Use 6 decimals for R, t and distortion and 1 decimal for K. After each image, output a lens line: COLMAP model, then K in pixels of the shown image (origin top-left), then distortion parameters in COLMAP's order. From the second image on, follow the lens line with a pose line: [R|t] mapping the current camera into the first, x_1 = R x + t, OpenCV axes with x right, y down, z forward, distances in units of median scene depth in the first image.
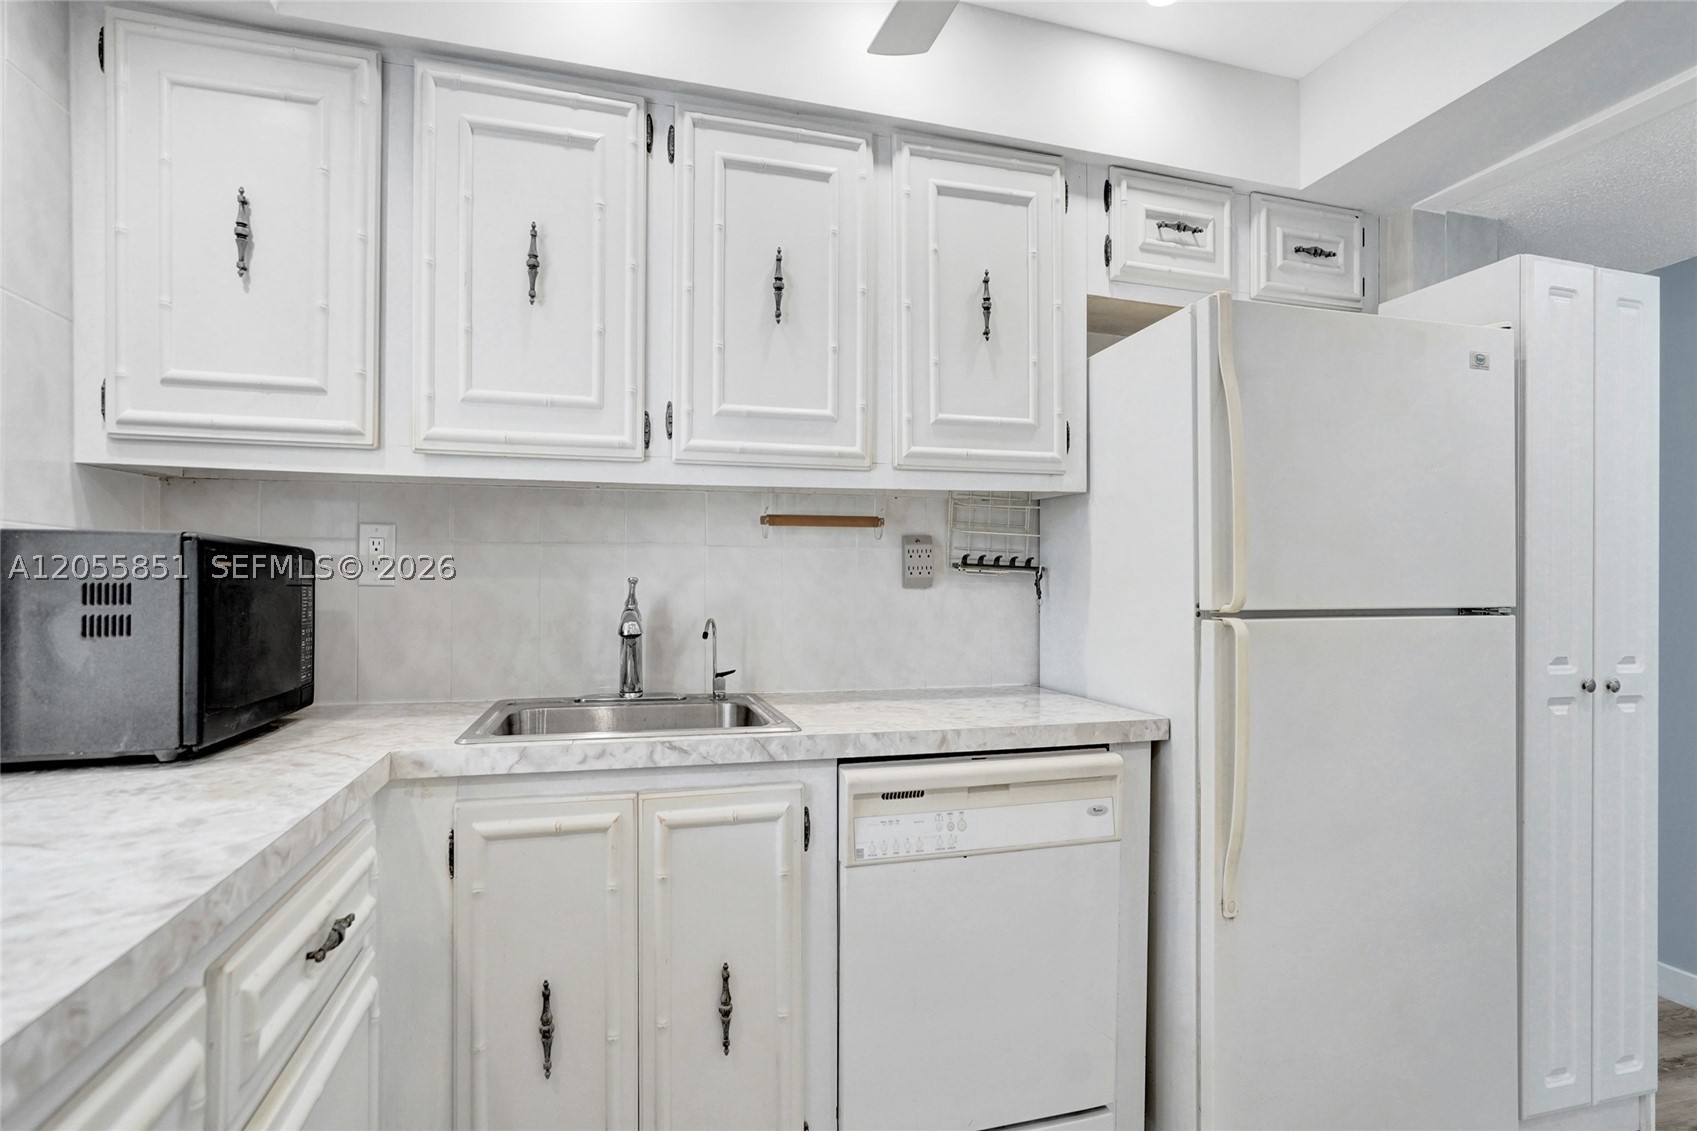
lens RADIAL K [[807.9, 0, 838.7], [0, 807.9, 571.2], [0, 0, 1]] dist [-0.040512, 0.016618]
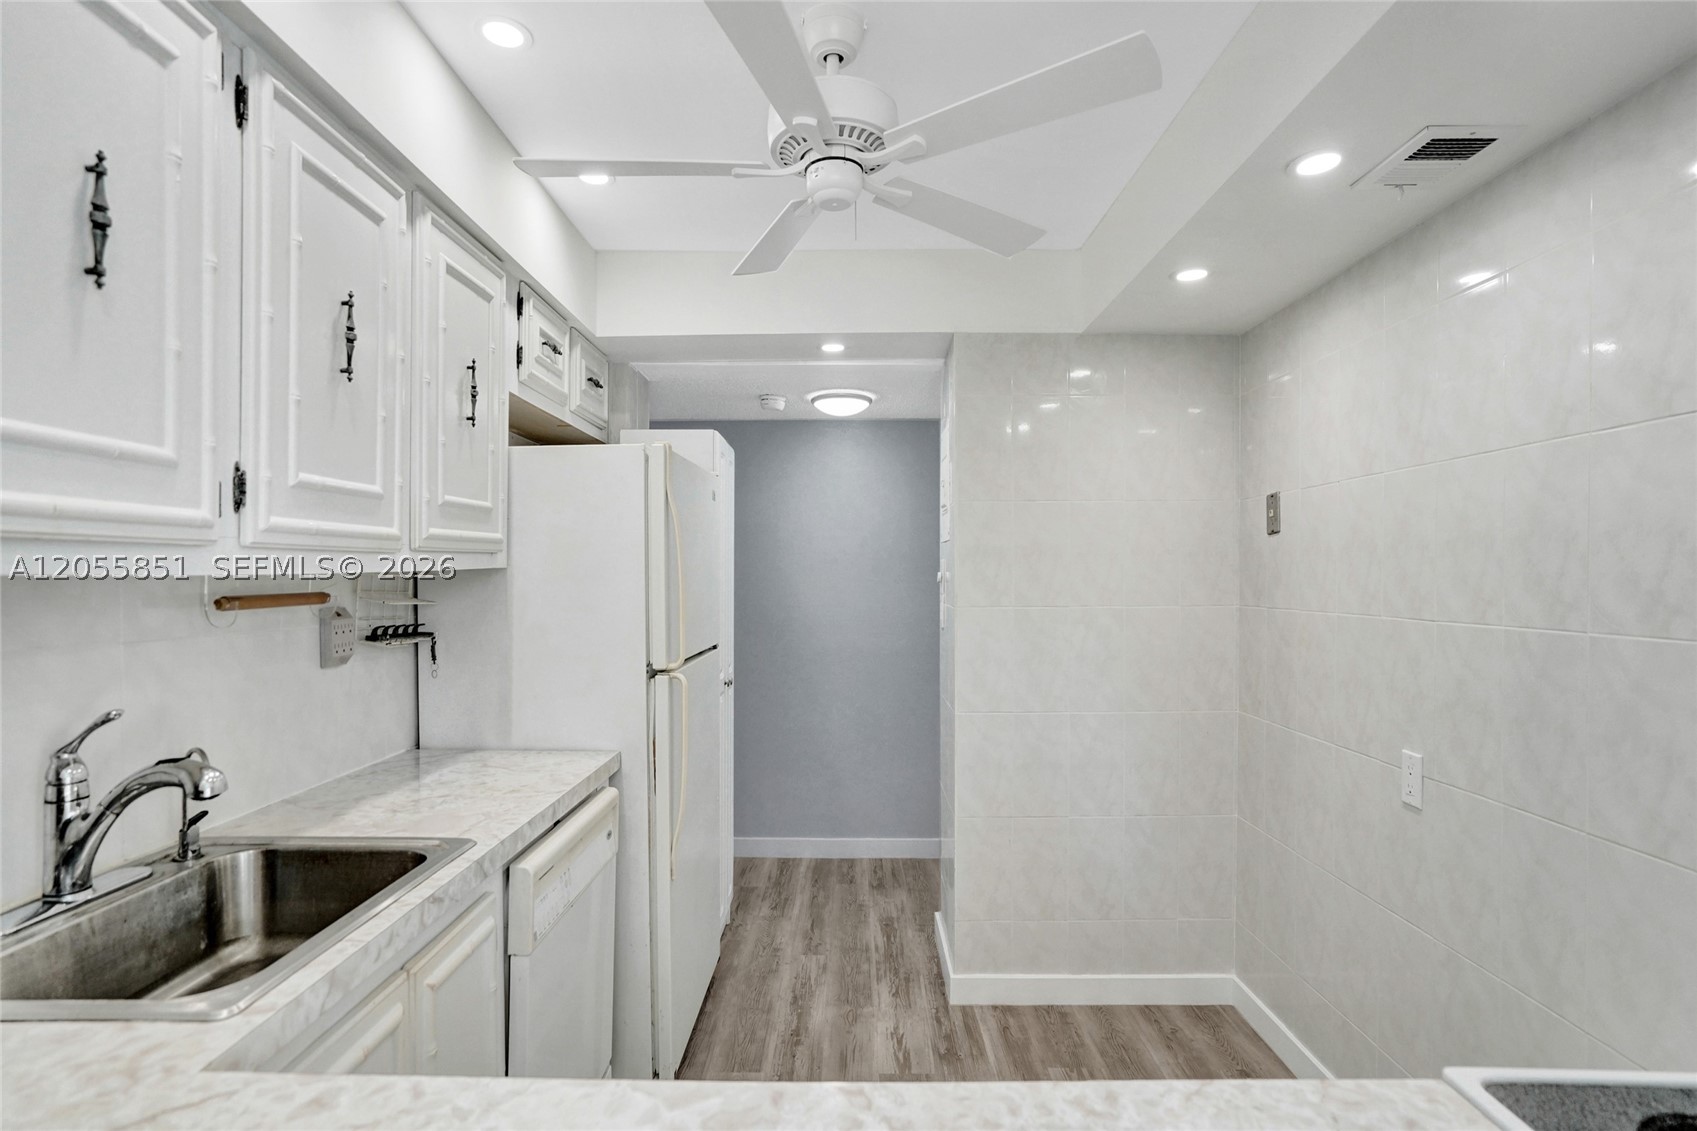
lens RADIAL K [[807.9, 0, 839.6], [0, 807.9, 571.0], [0, 0, 1]] dist [-0.040512, 0.016618]
pose [[0.283341, 0.000975, 0.959019, -0.686028], [-0.014777, 0.999885, 0.003349, -0.112573], [-0.958905, -0.015120, 0.283323, 0.251962]]
